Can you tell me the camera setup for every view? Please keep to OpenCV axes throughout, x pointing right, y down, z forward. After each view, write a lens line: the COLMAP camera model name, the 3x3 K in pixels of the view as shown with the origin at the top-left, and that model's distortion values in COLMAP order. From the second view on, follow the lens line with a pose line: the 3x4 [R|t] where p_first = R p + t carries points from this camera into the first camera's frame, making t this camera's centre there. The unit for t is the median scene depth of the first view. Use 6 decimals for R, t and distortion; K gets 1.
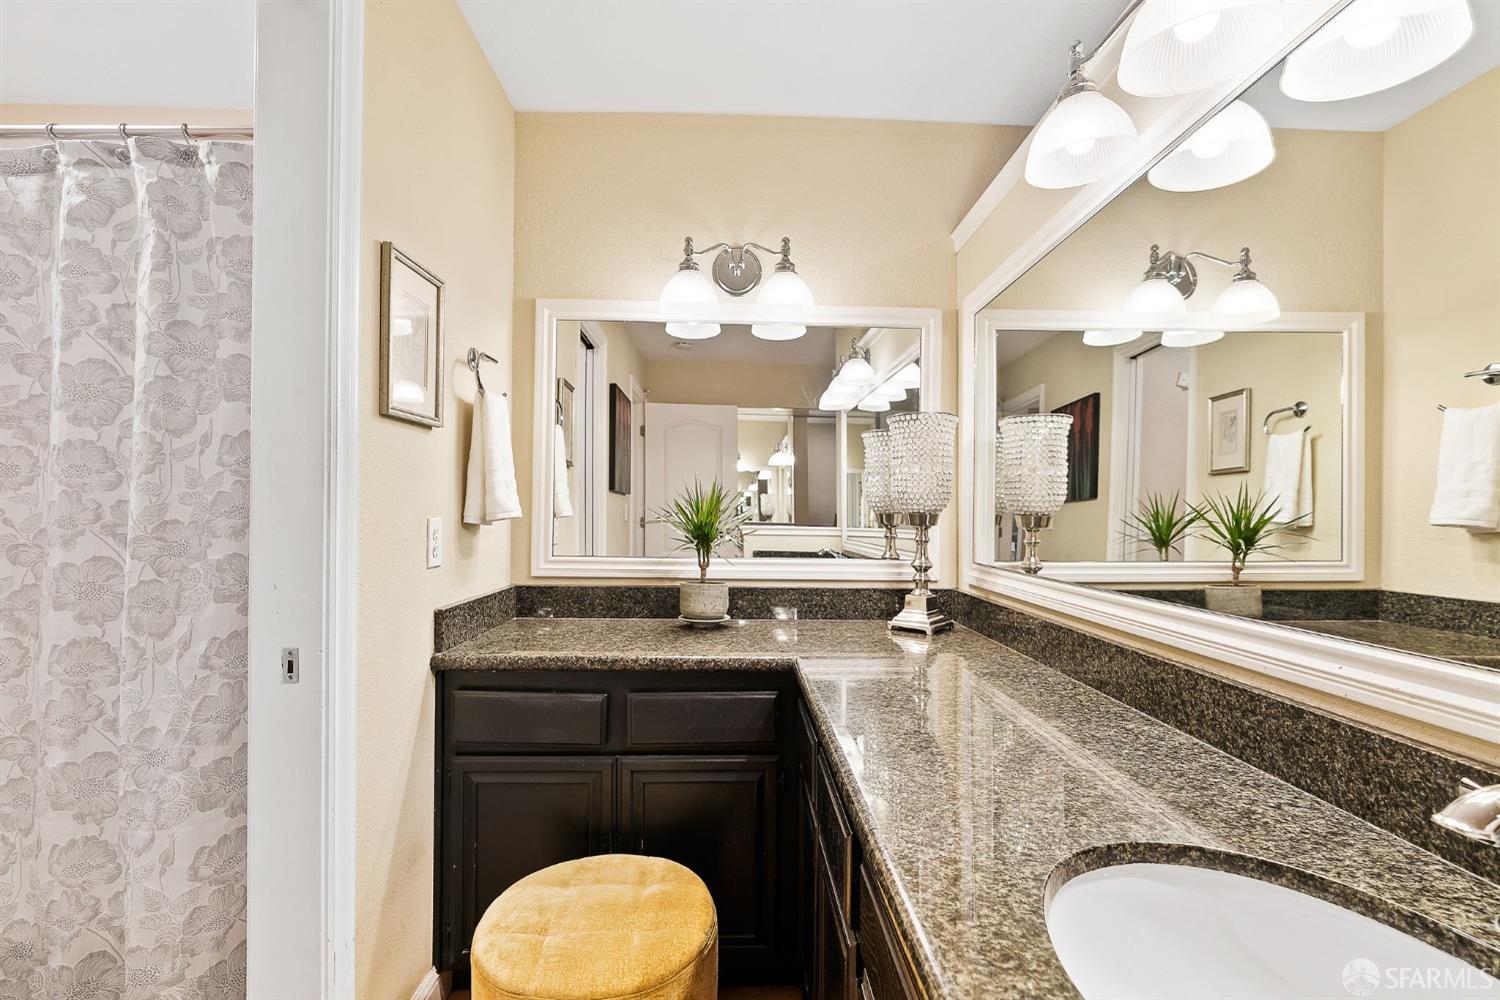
lens RADIAL K [[673.6, 0, 757.0], [0, 673.6, 506.2], [0, 0, 1]] dist [-0.011354, 0.004550]
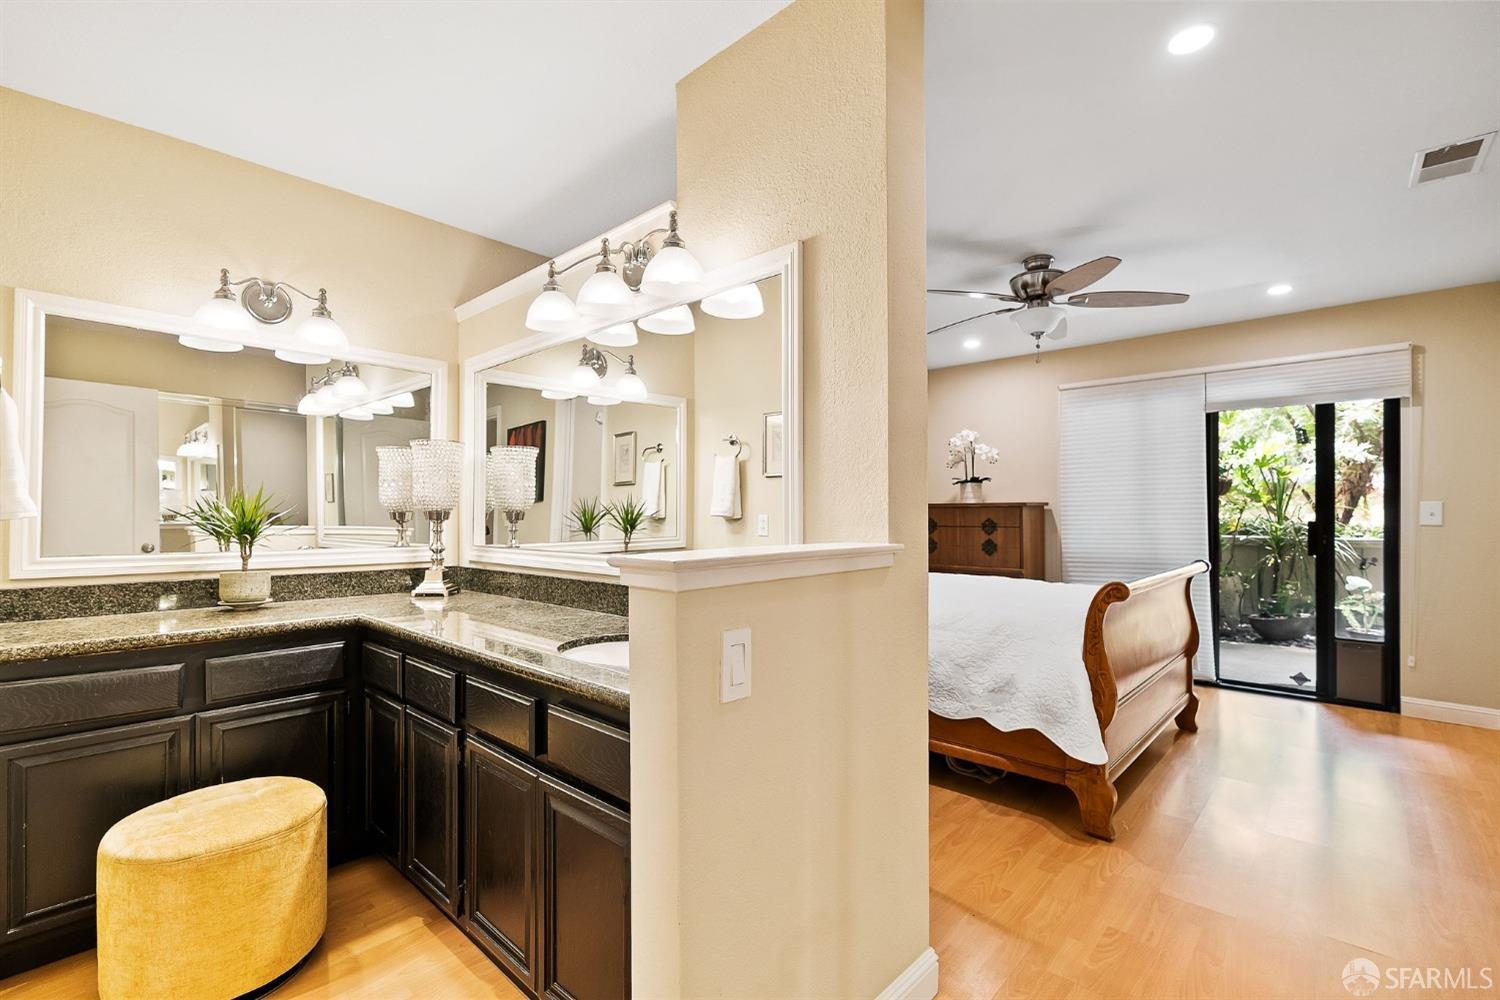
lens RADIAL K [[673.6, 0, 753.1], [0, 673.6, 508.7], [0, 0, 1]] dist [-0.011354, 0.004550]
pose [[0.701687, -0.002414, 0.712481, -0.294838], [-0.001398, 0.999988, 0.004765, -0.002130], [-0.712484, -0.004340, 0.701675, -0.453225]]
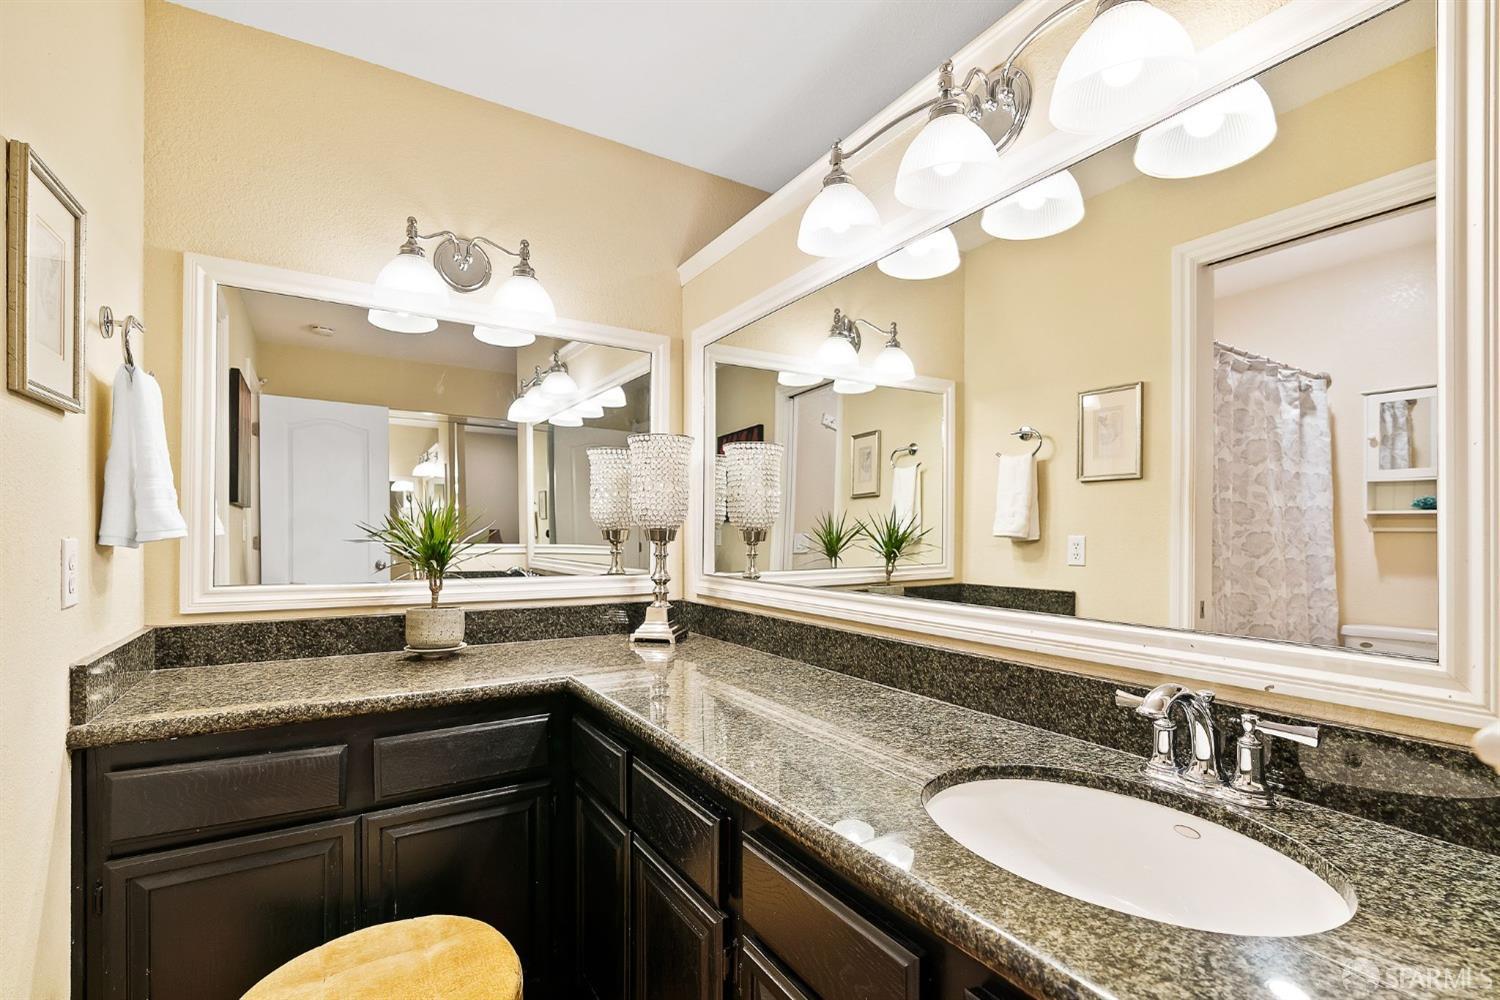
lens RADIAL K [[673.6, 0, 751.9], [0, 673.6, 531.8], [0, 0, 1]] dist [-0.011354, 0.004550]
pose [[0.864489, -0.006533, 0.502609, -0.167395], [-0.000232, 0.999910, 0.013397, -0.000048], [-0.502652, -0.011698, 0.864410, 0.012525]]
